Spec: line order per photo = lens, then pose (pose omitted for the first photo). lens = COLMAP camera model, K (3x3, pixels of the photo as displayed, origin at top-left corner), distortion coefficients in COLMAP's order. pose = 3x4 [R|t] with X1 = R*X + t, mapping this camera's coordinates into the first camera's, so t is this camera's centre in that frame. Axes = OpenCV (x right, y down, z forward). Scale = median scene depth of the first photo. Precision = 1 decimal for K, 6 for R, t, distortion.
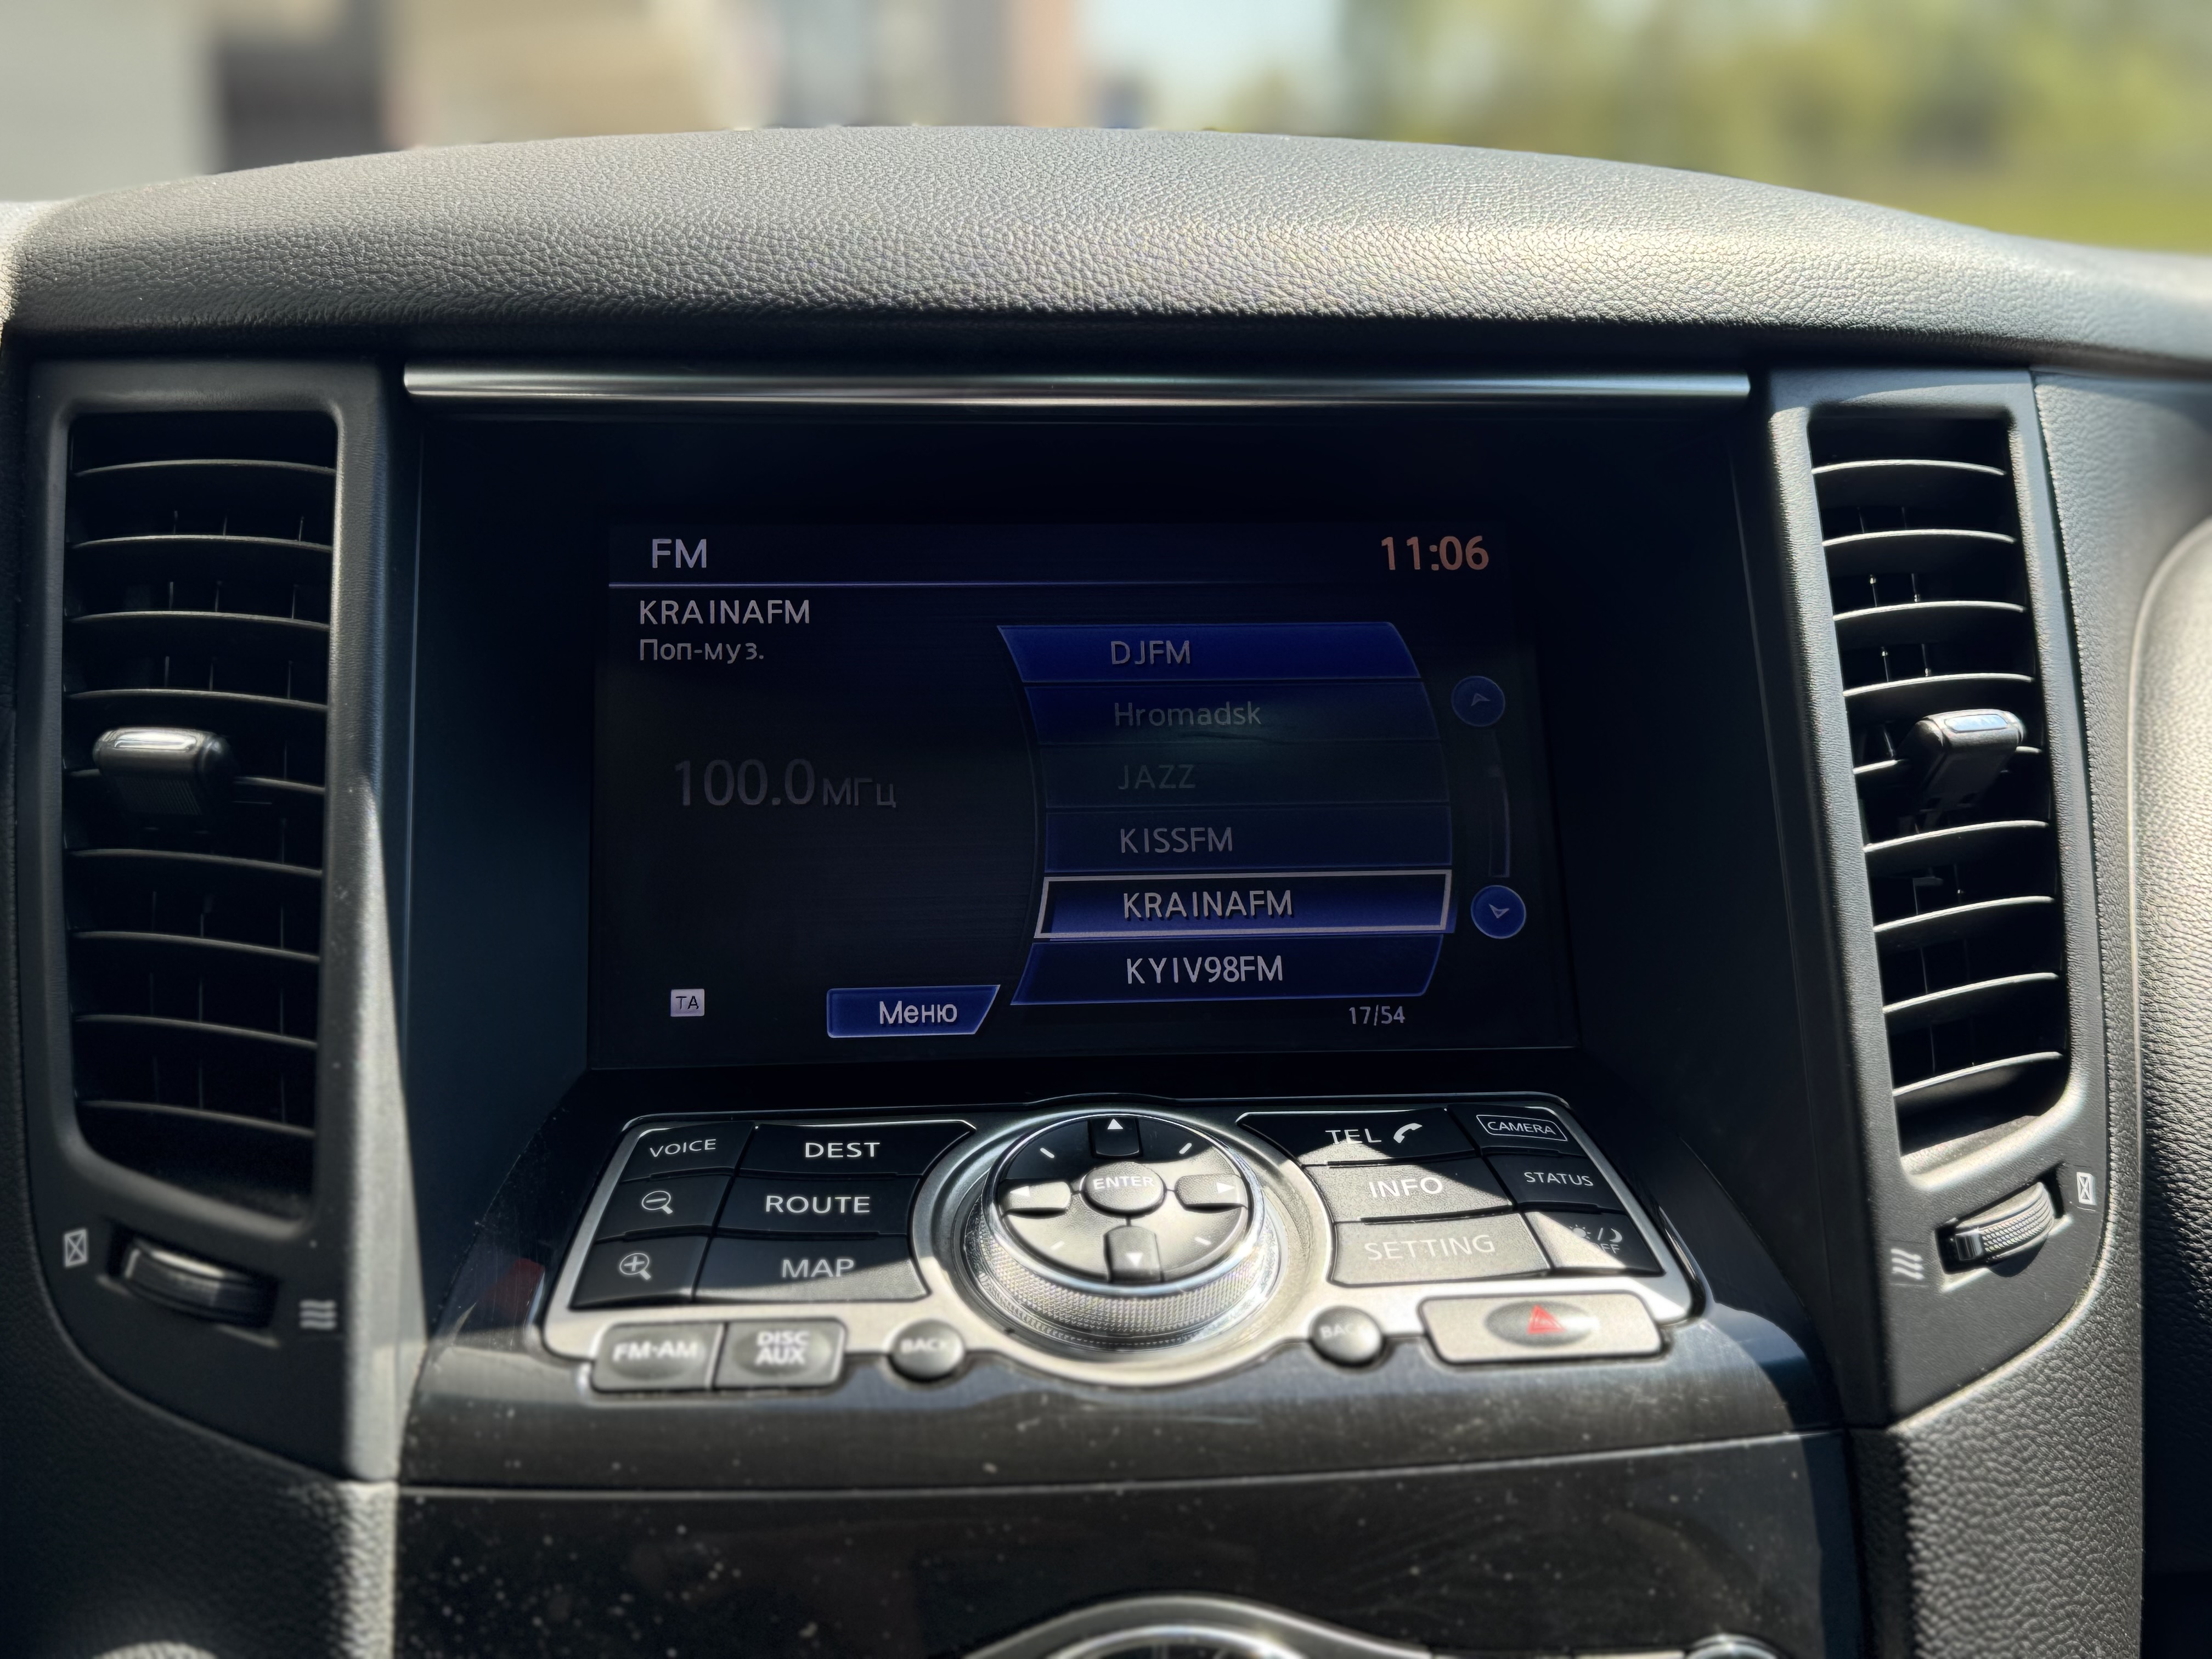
lens RADIAL K [[2942.3, 0, 1106.0], [0, 2942.3, 829.5], [0, 0, 1]] dist [0.106946, -0.031518]
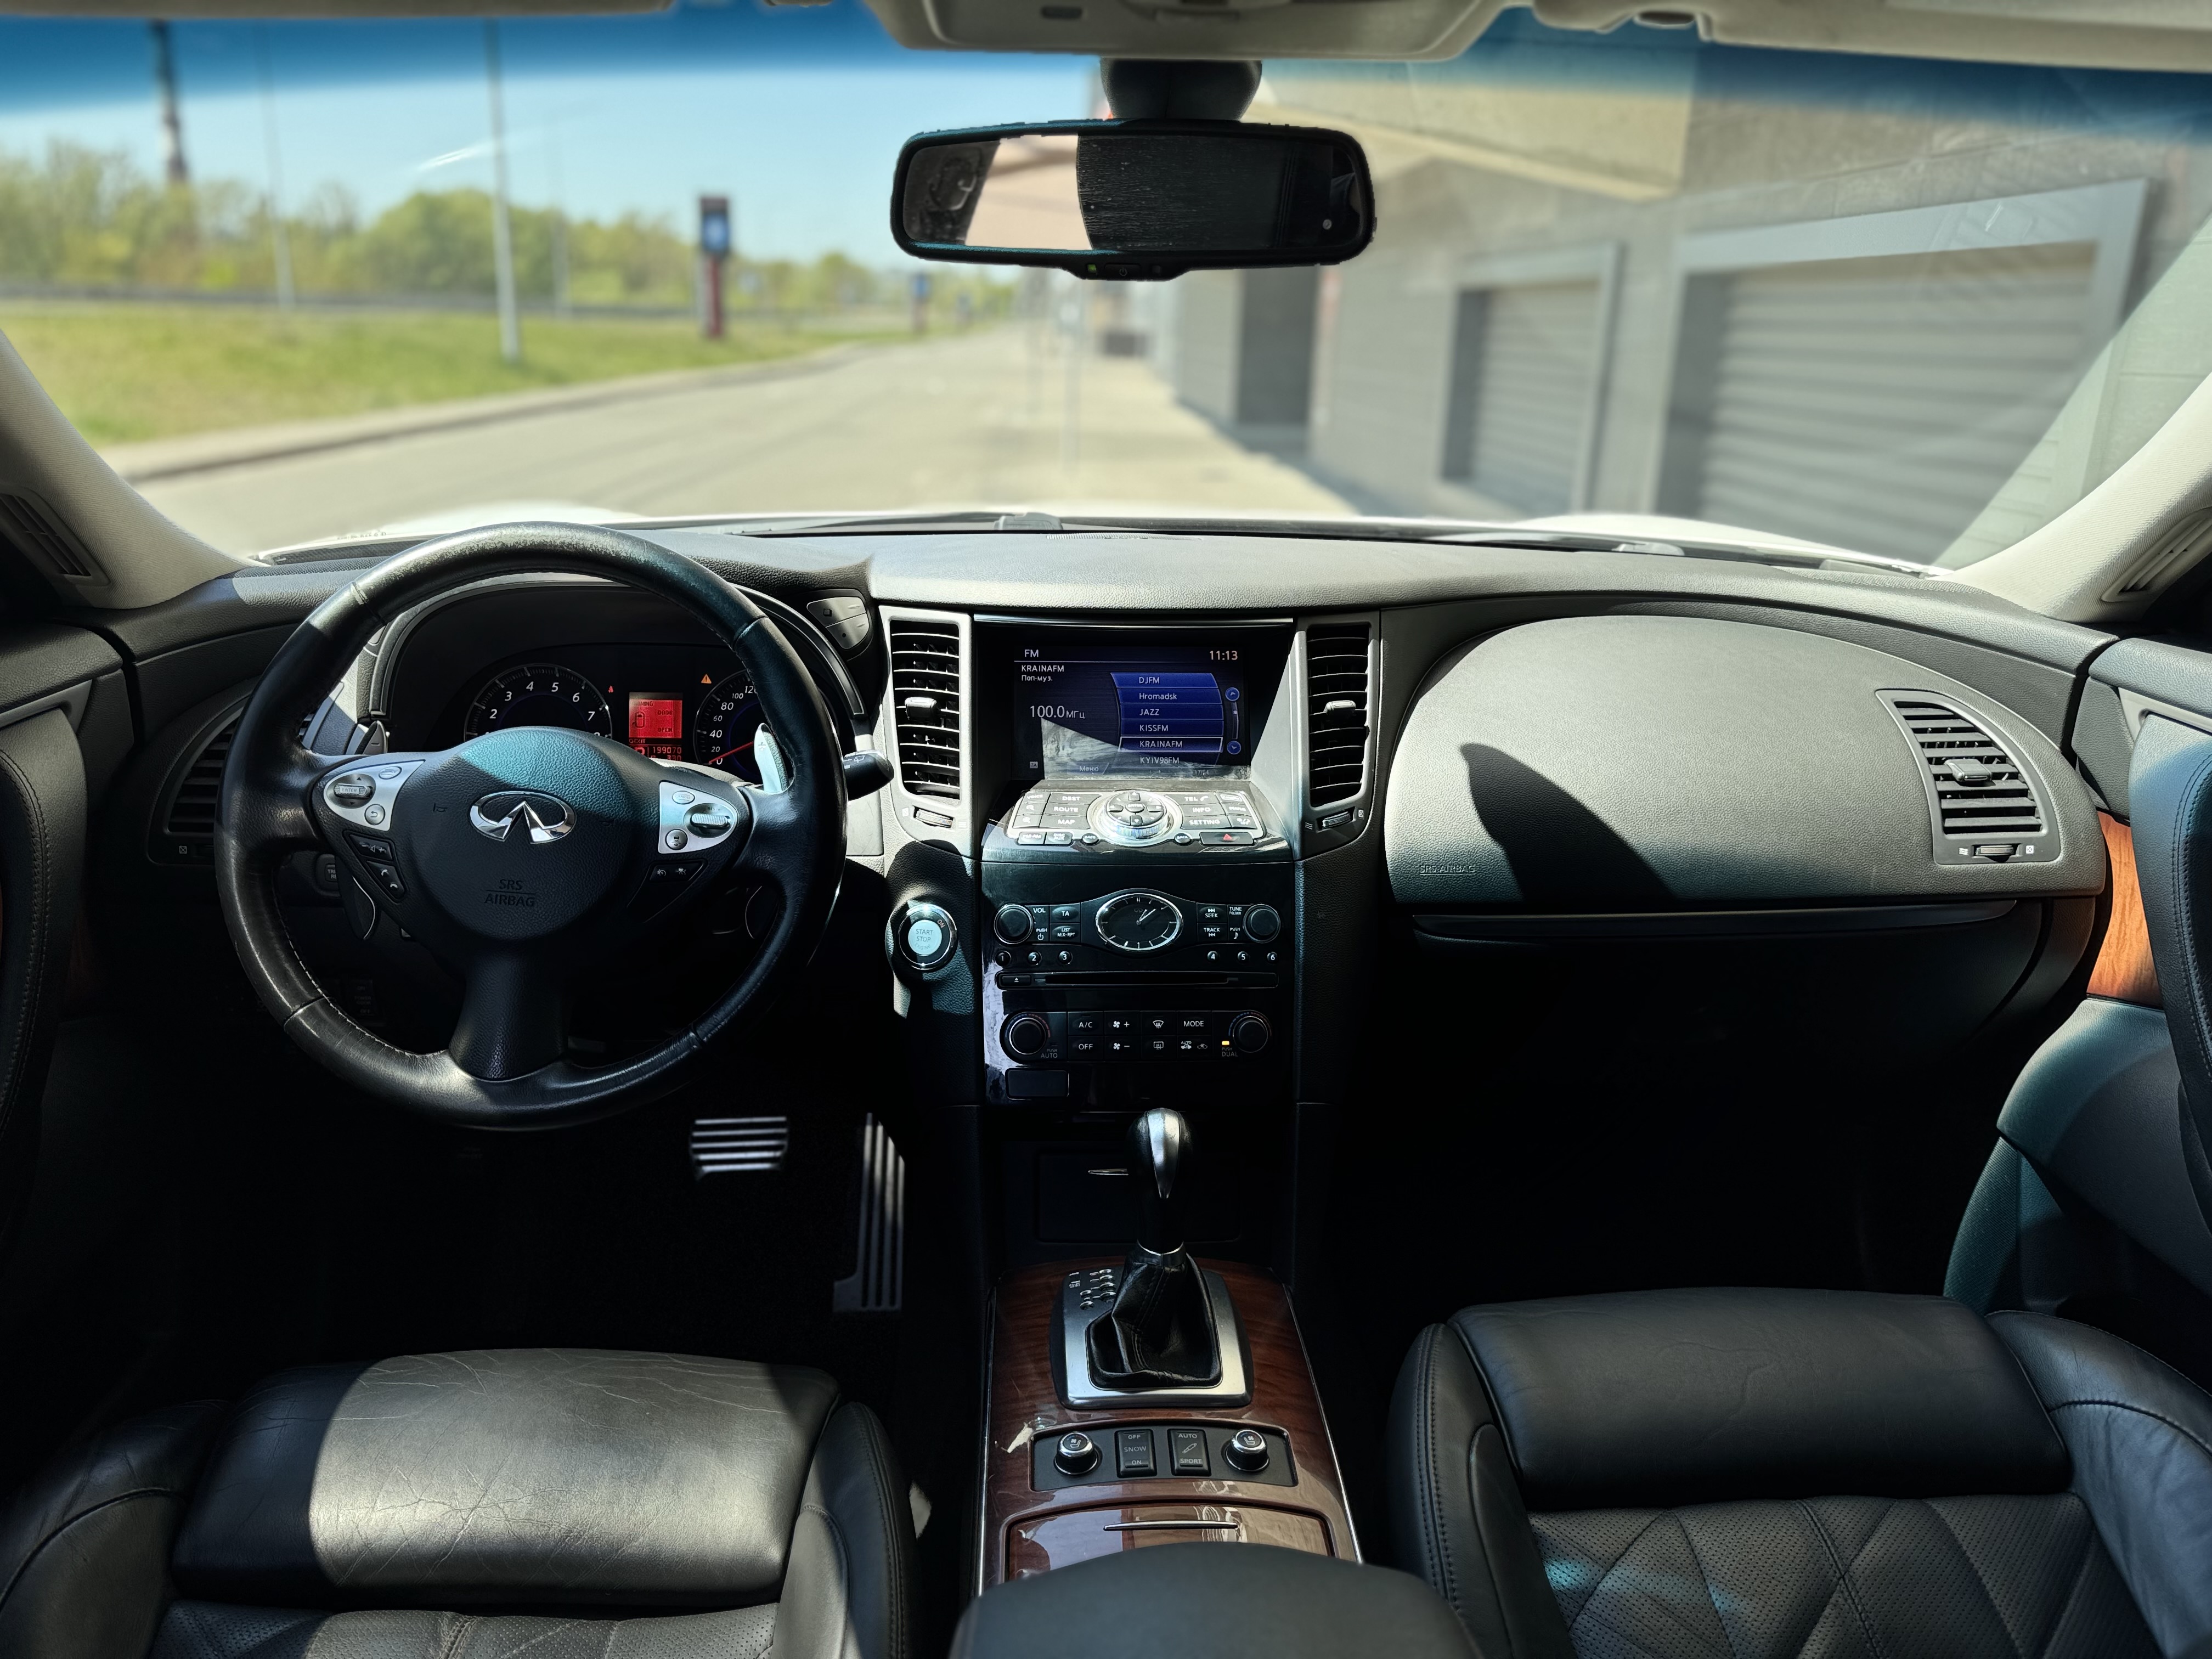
lens RADIAL K [[1506.3, 0, 1106.0], [0, 1506.3, 829.5], [0, 0, 1]] dist [-0.000108, -0.005924]
pose [[0.999393, 0.021576, -0.027333, 0.017802], [-0.019675, 0.997491, 0.068002, 0.003392], [0.028732, -0.067423, 0.997311, -1.127522]]
